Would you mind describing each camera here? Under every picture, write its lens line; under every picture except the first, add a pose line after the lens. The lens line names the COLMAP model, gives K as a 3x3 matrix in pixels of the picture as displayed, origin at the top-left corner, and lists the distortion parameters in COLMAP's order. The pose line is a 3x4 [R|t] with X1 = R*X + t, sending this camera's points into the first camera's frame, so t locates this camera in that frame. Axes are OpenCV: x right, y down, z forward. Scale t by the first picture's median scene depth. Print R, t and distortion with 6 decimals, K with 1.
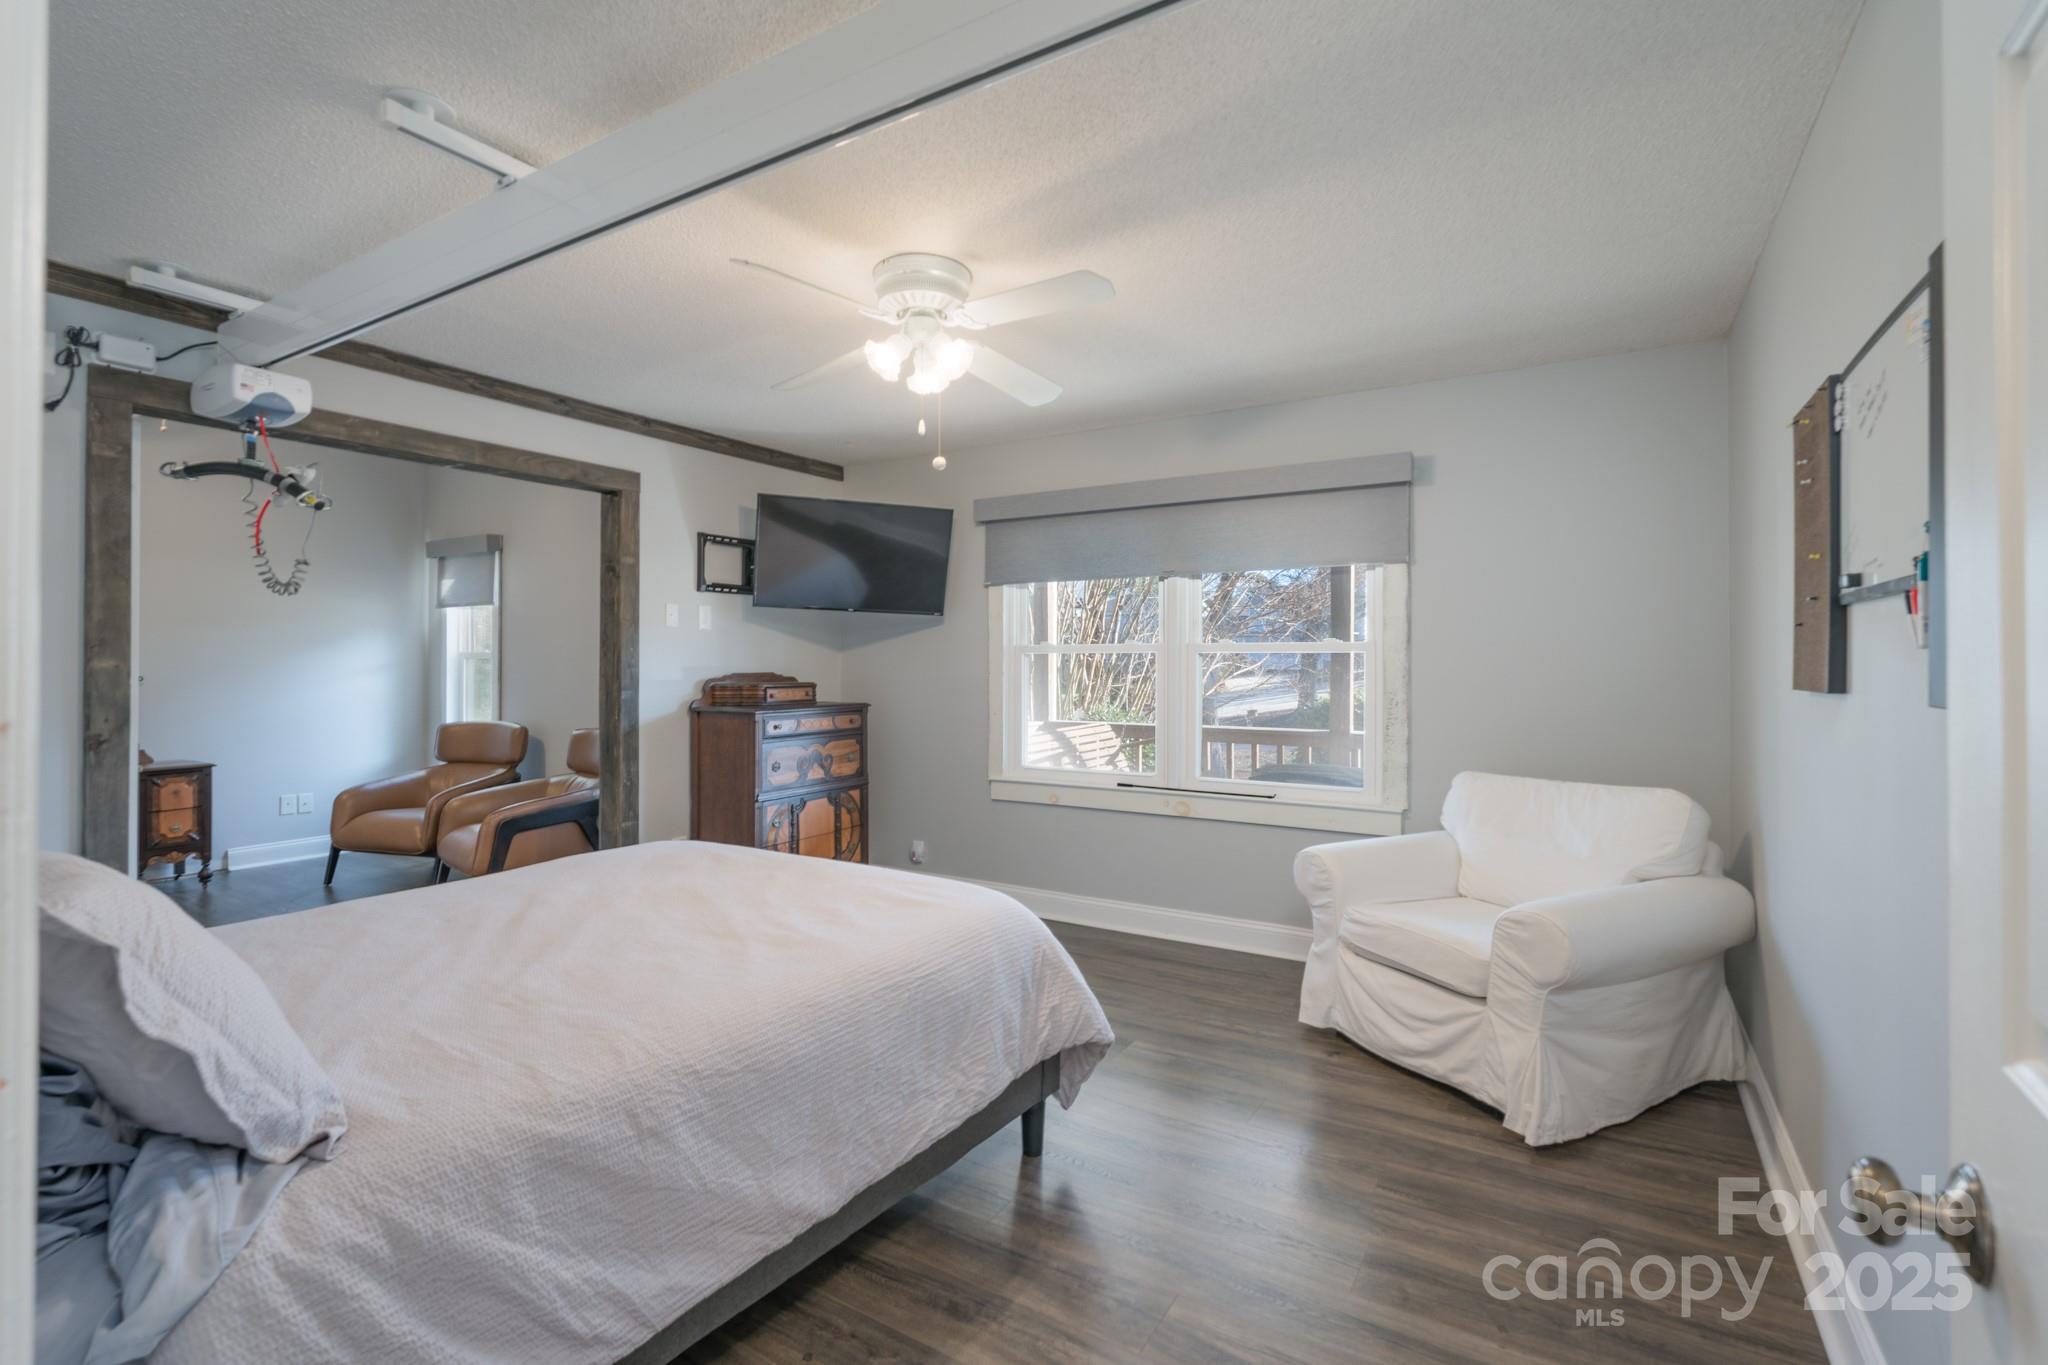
lens RADIAL K [[929.7, 0, 1019.5], [0, 929.7, 670.1], [0, 0, 1]] dist [-0.003478, 0.000499]
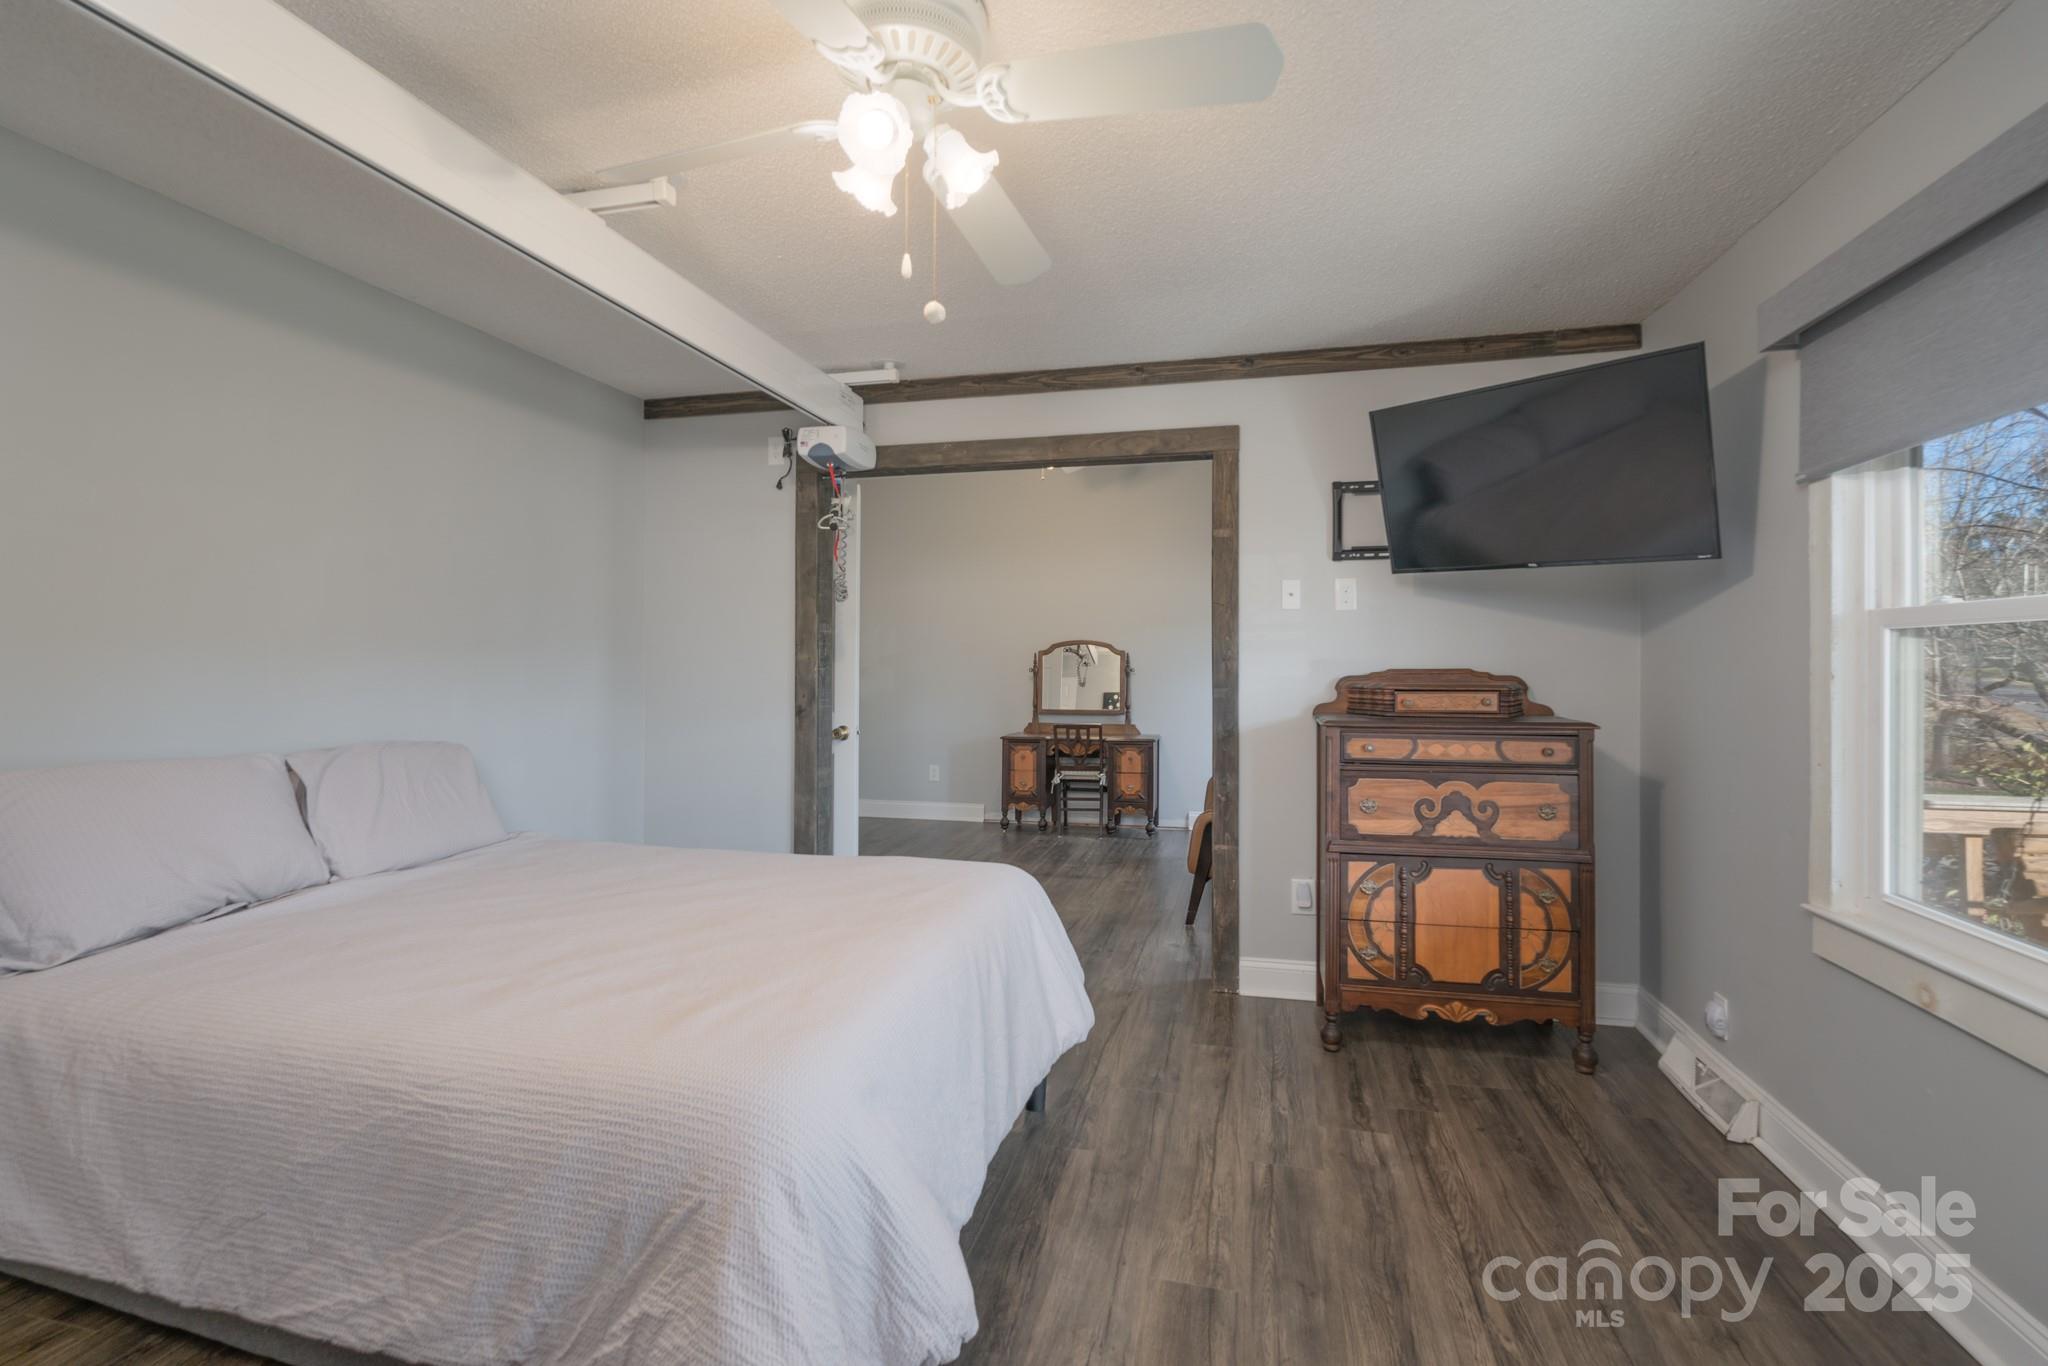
lens RADIAL K [[929.7, 0, 1023.1], [0, 929.7, 670.6], [0, 0, 1]] dist [-0.003478, 0.000499]
pose [[0.310206, 0.010379, -0.950613, 0.295533], [-0.006110, 0.999942, 0.008923, -0.000499], [0.950650, 0.003041, 0.310251, 0.521839]]
